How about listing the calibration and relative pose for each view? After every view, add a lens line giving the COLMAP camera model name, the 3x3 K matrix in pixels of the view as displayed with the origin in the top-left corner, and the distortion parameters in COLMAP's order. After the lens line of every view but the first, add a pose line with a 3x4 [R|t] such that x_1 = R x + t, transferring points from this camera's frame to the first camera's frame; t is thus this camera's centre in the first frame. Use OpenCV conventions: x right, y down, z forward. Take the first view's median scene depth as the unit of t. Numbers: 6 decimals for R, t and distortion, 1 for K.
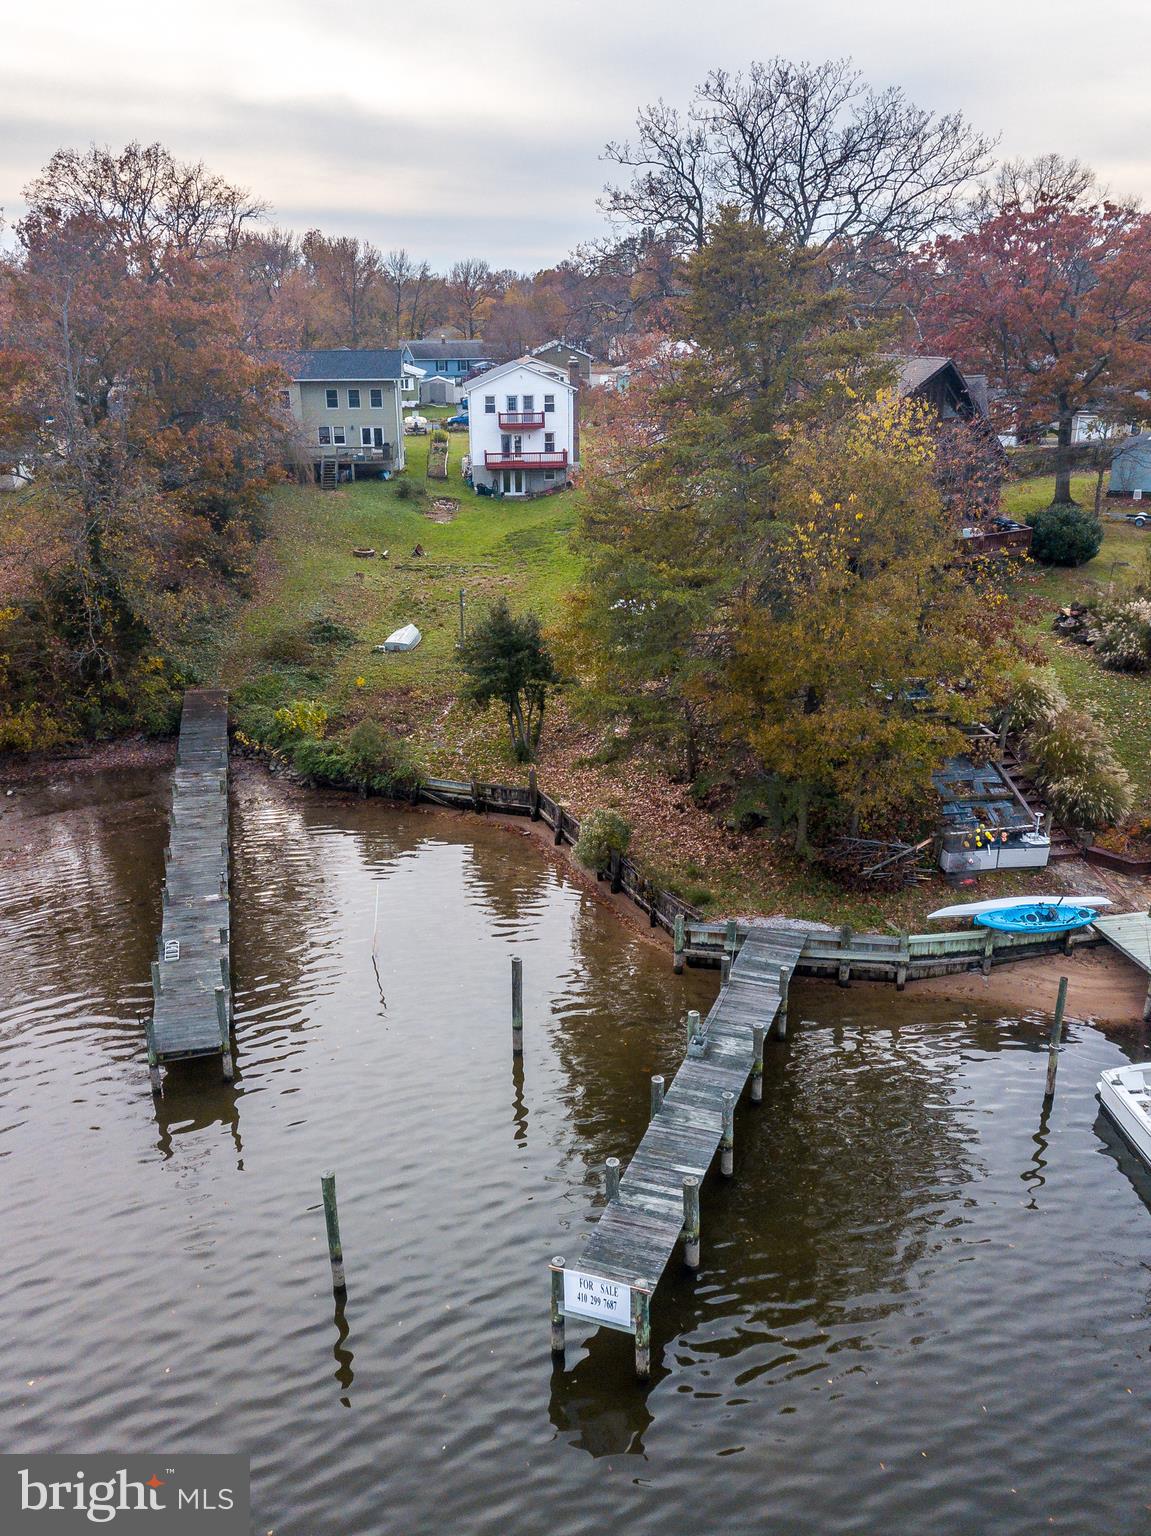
lens RADIAL K [[1232.3, 0, 576.3], [0, 1232.3, 820.6], [0, 0, 1]] dist [0.028613, -0.005218]
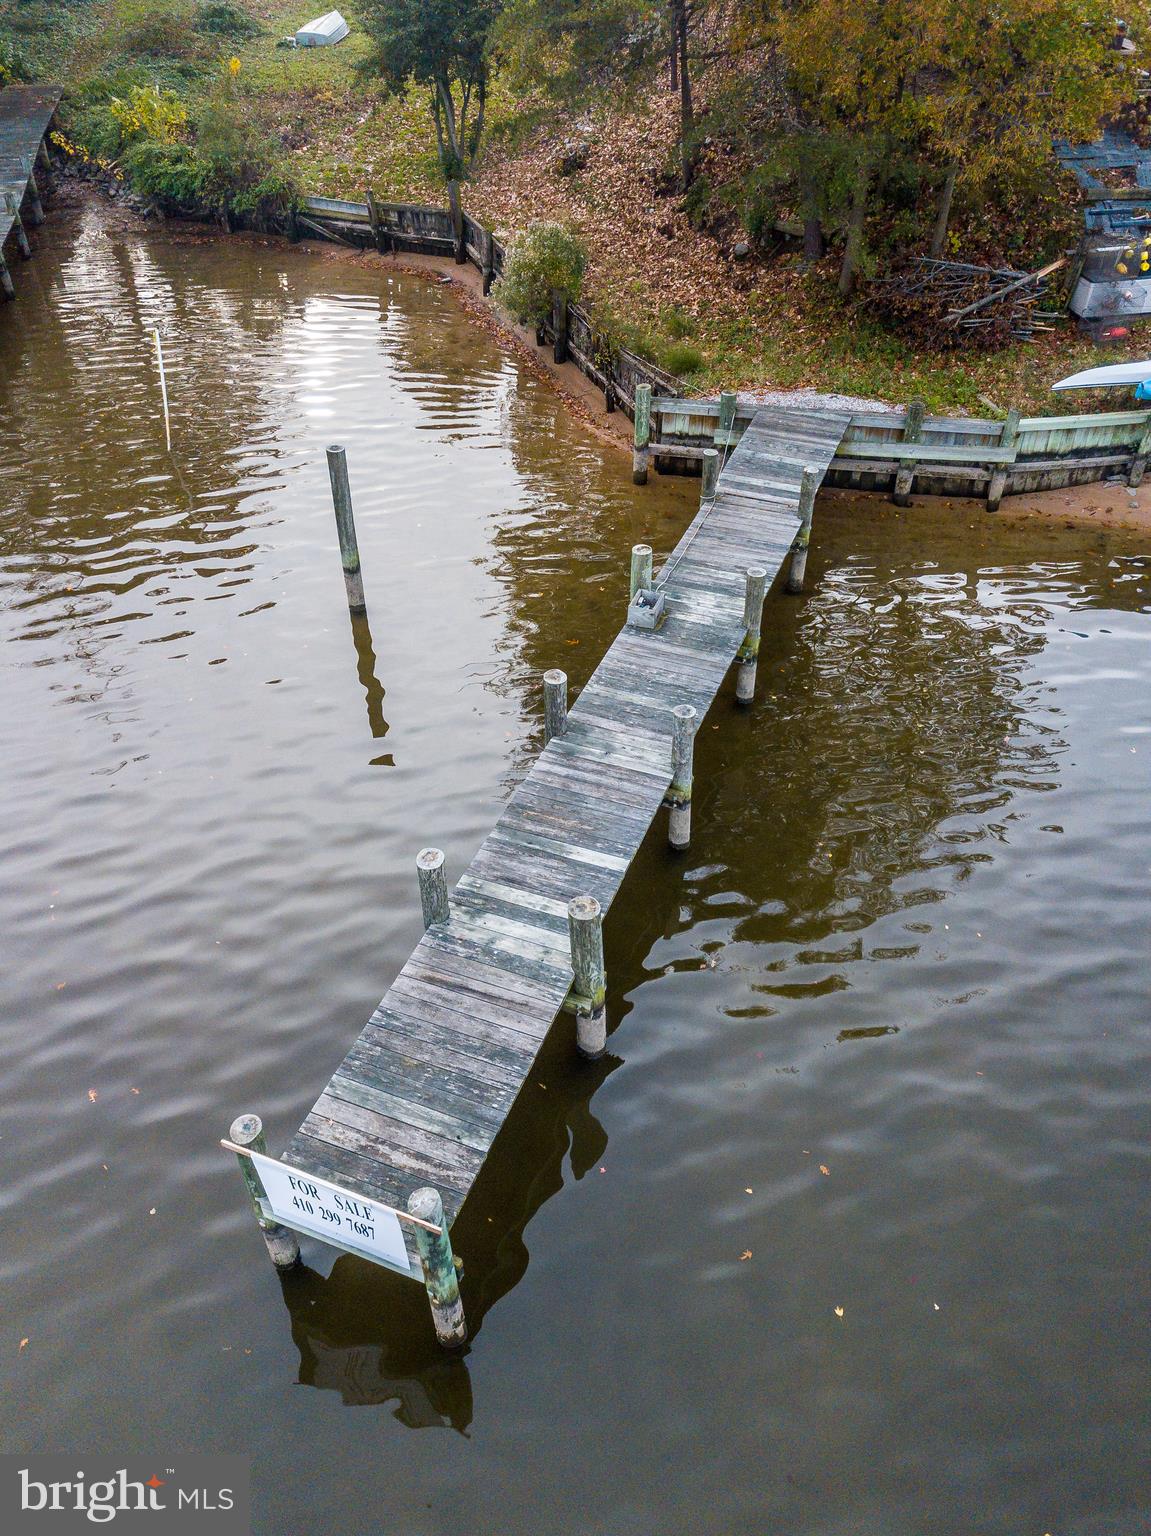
lens RADIAL K [[1232.3, 0, 576.3], [0, 1232.3, 820.6], [0, 0, 1]] dist [0.028613, -0.005218]
pose [[0.999941, 0.009440, -0.005288, 0.054916], [-0.006851, 0.930636, 0.365883, 0.053163], [0.008375, -0.365826, 0.930646, 0.344629]]
